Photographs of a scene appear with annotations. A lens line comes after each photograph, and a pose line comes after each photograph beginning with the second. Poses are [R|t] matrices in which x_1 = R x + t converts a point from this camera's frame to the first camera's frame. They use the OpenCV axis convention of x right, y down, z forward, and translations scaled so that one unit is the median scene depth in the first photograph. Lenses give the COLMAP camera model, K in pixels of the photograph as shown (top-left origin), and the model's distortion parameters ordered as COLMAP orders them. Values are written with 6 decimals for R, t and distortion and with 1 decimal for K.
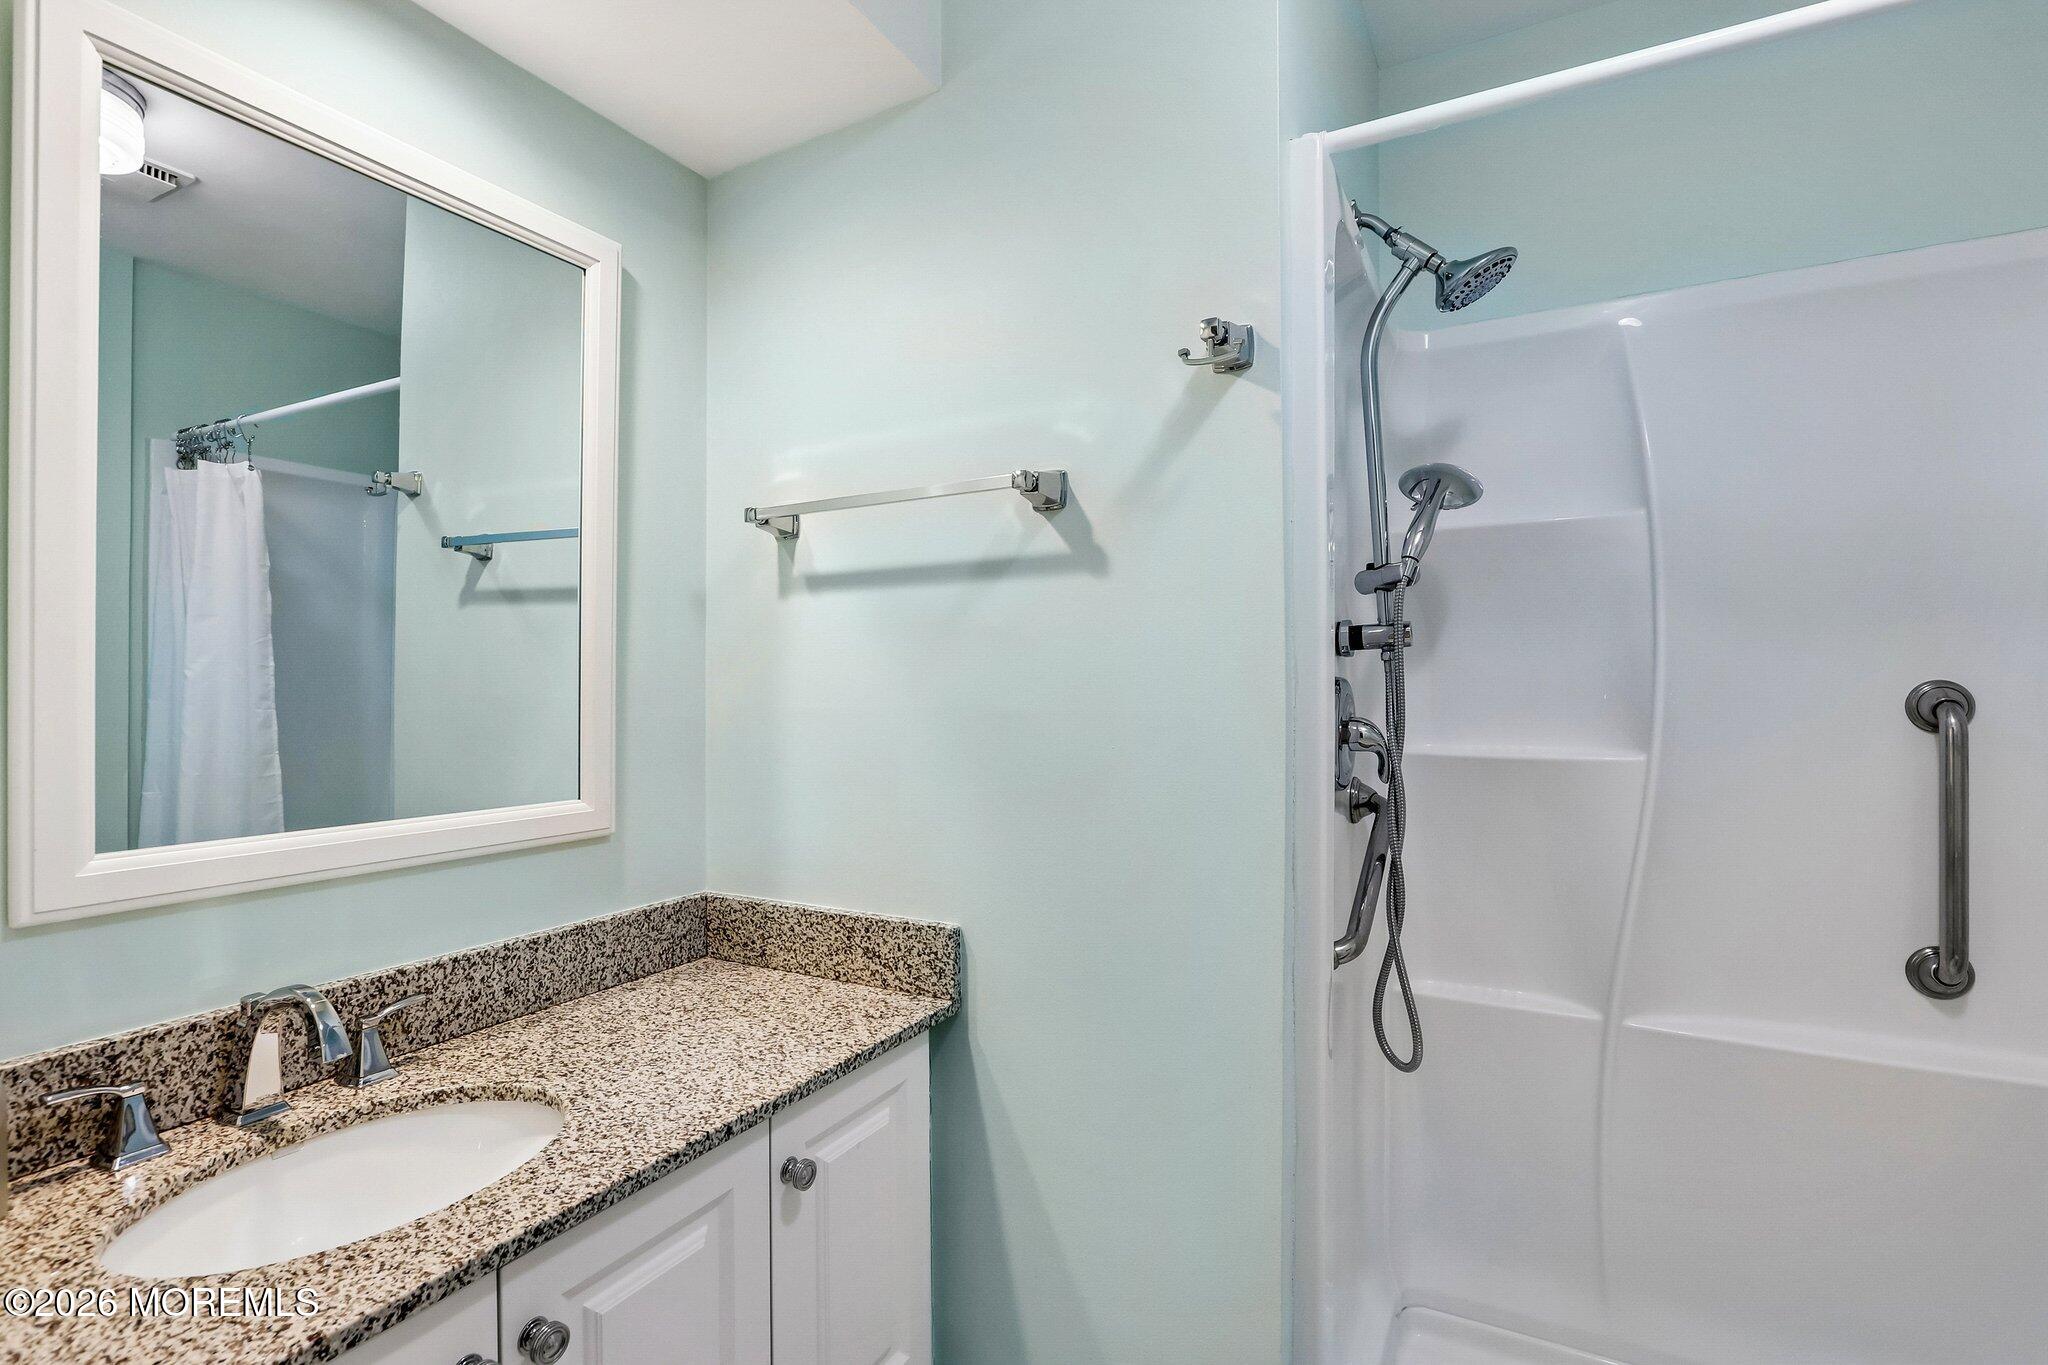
lens RADIAL K [[943.6, 0, 1013.3], [0, 943.6, 683.7], [0, 0, 1]] dist [-0.014251, 0.001595]
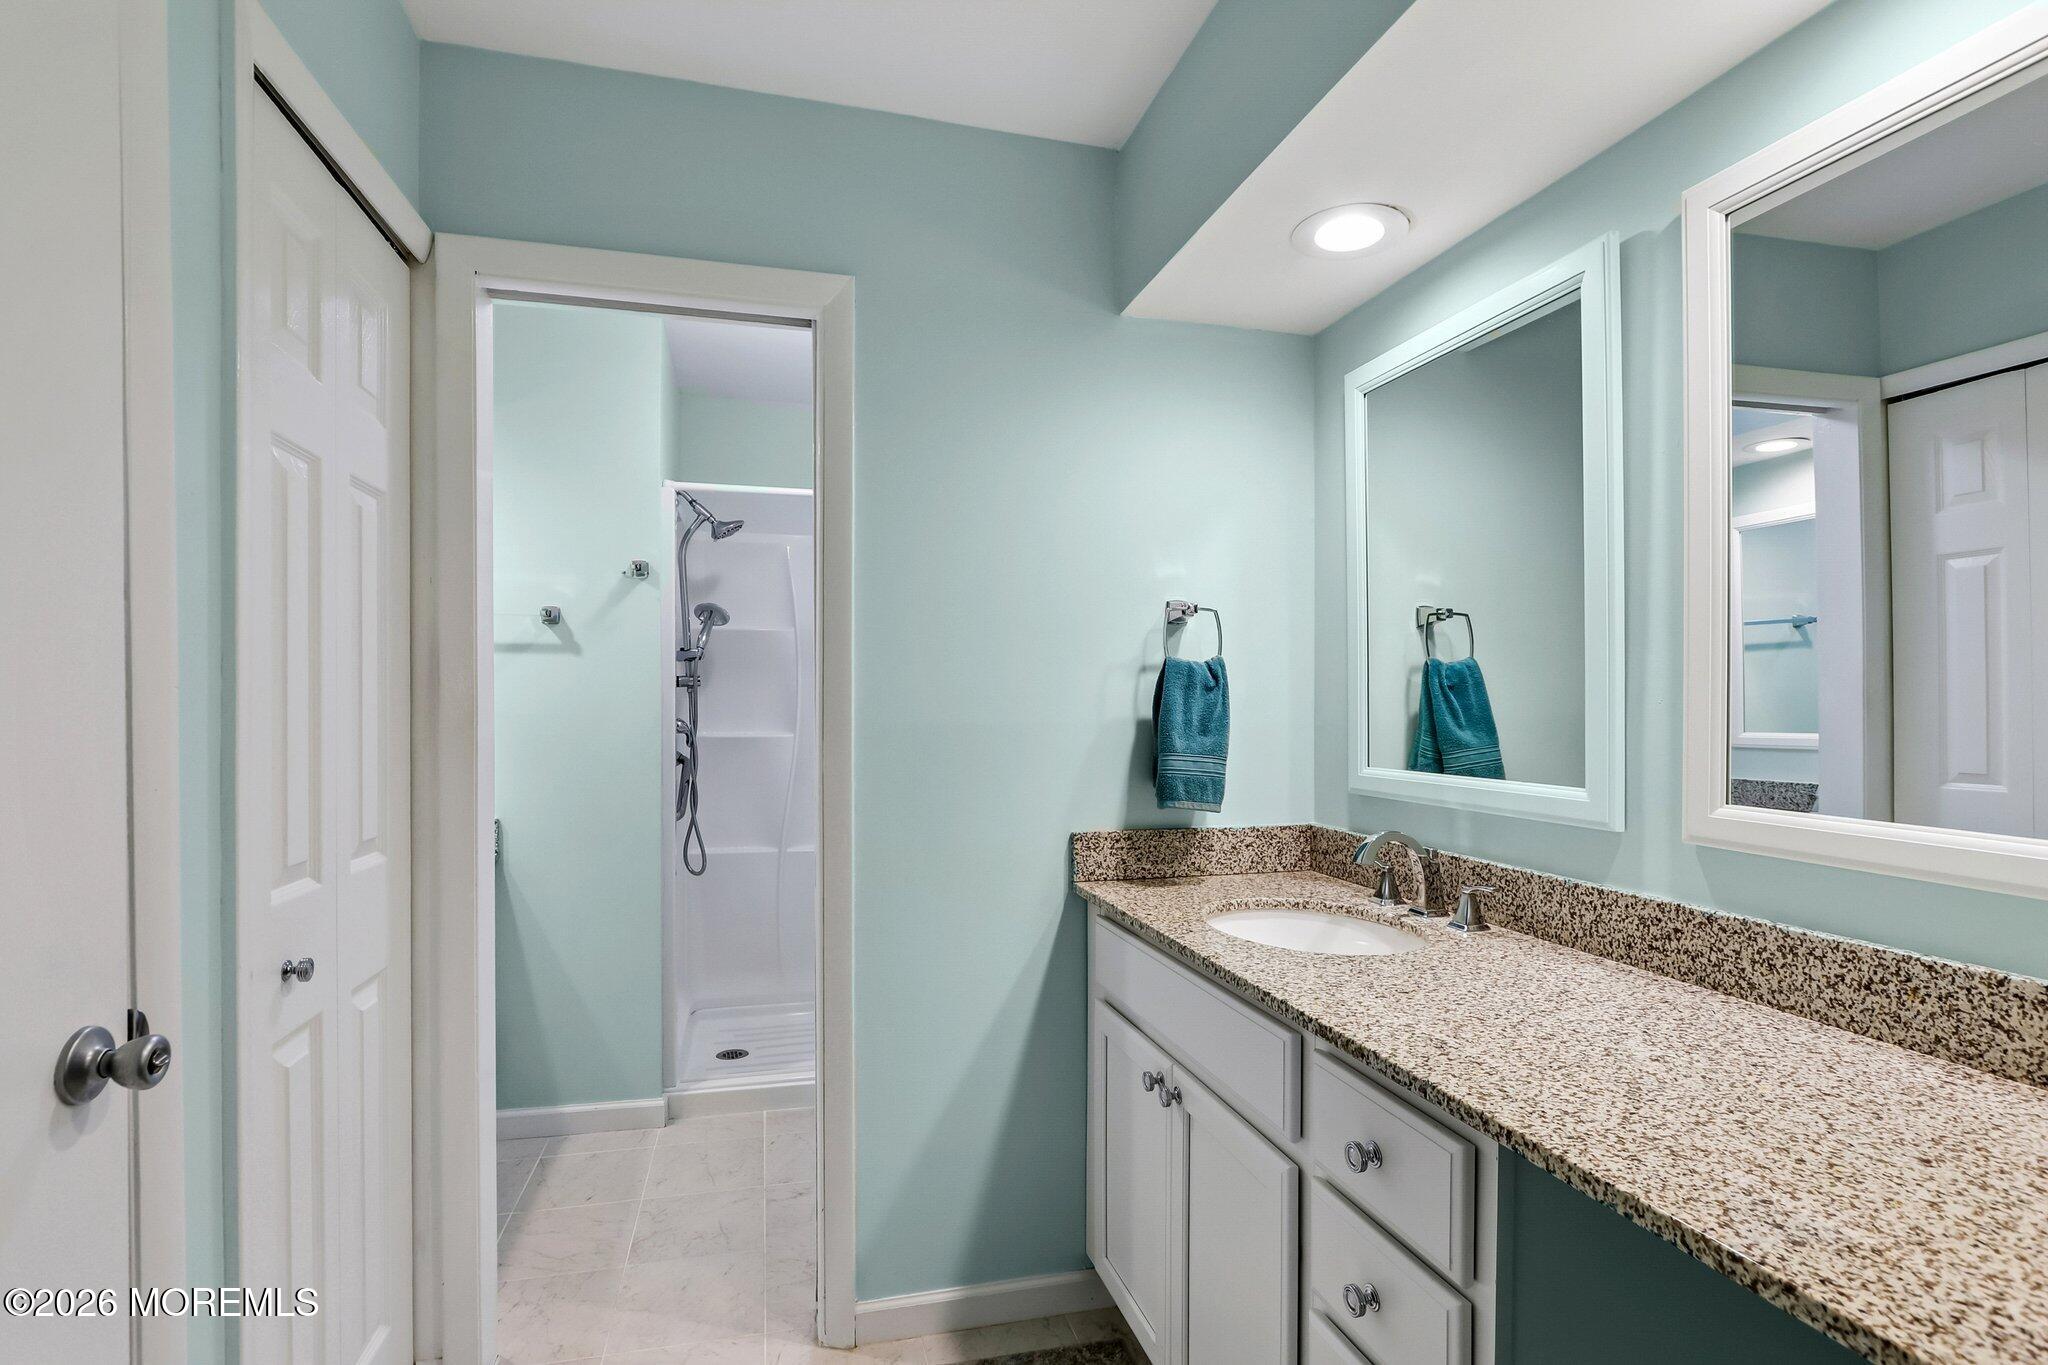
lens RADIAL K [[953.2, 0, 992.5], [0, 953.2, 710.5], [0, 0, 1]] dist [-0.014575, 0.000259]
pose [[0.735189, 0.000933, 0.677862, -0.618349], [-0.003980, 0.999988, 0.002940, 0.007349], [-0.677851, -0.004860, 0.735183, -1.169716]]
